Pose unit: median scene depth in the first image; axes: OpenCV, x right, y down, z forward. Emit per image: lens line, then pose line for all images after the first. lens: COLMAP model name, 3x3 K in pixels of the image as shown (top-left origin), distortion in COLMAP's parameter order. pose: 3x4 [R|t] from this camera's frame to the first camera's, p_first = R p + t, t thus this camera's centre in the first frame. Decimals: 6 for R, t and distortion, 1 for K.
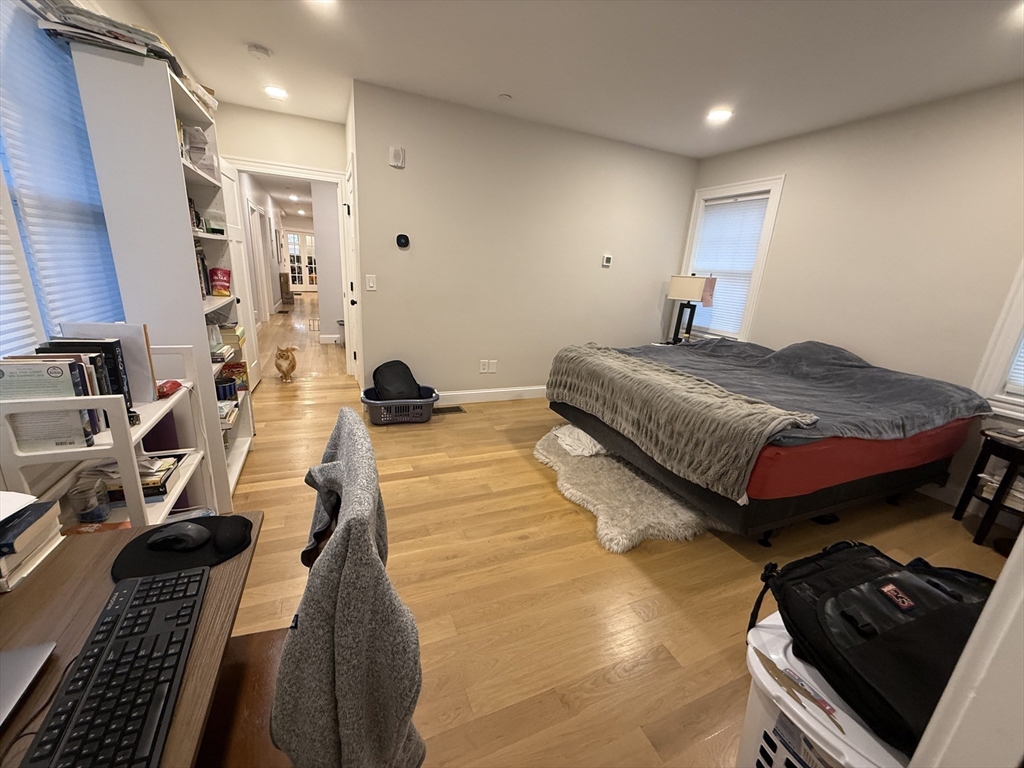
lens RADIAL K [[406.5, 0, 506.8], [0, 406.5, 383.9], [0, 0, 1]] dist [0.000390, 0.000125]
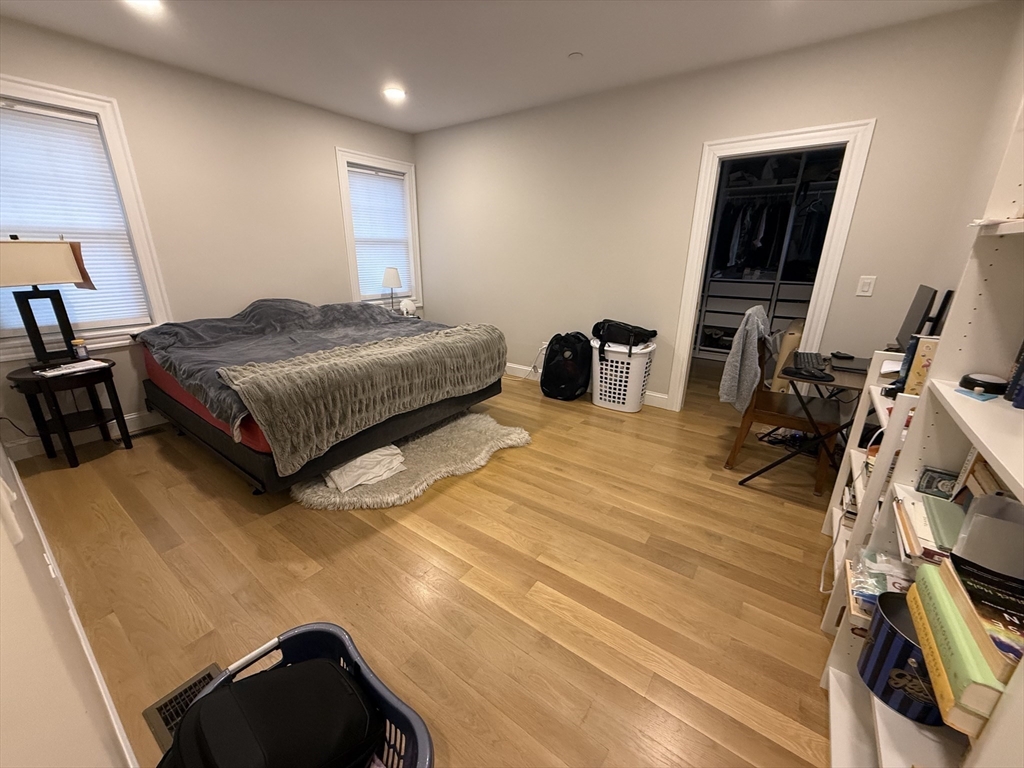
lens RADIAL K [[406.5, 0, 507.6], [0, 406.5, 391.6], [0, 0, 1]] dist [0.000390, 0.000125]
pose [[-0.506743, -0.337239, 0.793399, -0.594944], [0.198755, 0.849819, 0.488165, -0.351499], [-0.838873, 0.405066, -0.363612, 1.118468]]
